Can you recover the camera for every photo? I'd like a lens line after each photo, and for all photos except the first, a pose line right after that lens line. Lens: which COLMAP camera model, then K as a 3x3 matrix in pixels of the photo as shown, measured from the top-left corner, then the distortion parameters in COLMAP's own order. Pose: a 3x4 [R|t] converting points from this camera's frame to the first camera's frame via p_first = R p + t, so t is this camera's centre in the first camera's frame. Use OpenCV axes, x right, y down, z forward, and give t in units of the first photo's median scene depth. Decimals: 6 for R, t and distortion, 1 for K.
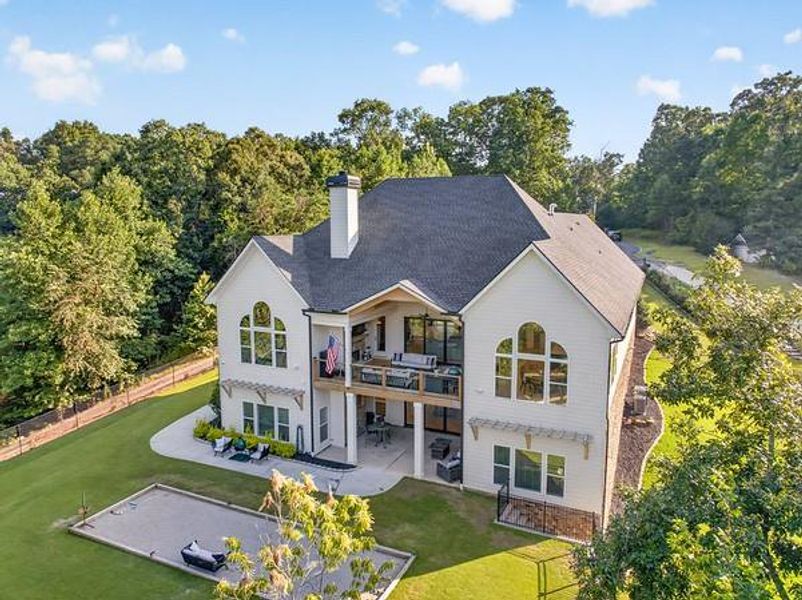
lens RADIAL K [[551.3, 0, 414.9], [0, 551.3, 300.8], [0, 0, 1]] dist [0.028994, -0.053327]
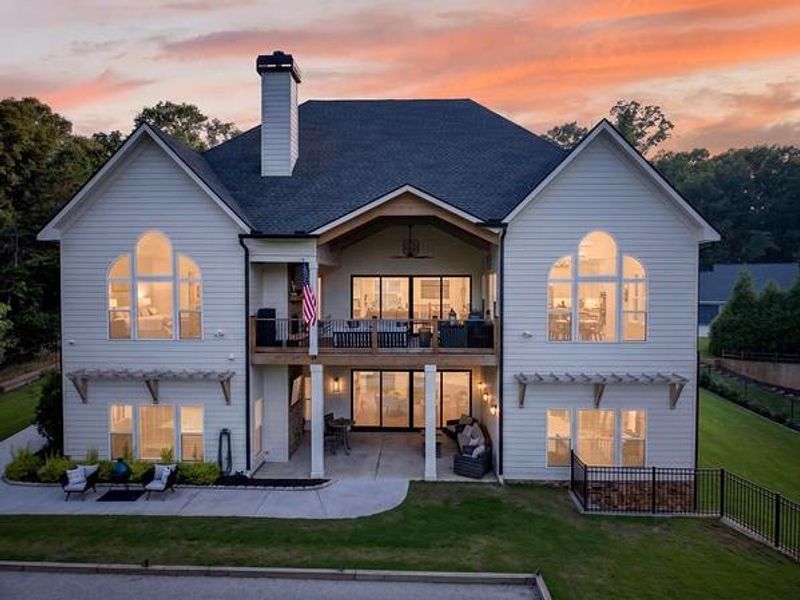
lens RADIAL K [[549.9, 0, 413.9], [0, 549.9, 300.8], [0, 0, 1]] dist [0.028994, -0.053327]
pose [[0.922696, -0.014856, 0.385243, -0.254745], [0.056881, 0.993567, -0.097922, 0.158269], [-0.381310, 0.112265, 0.917605, 0.344349]]
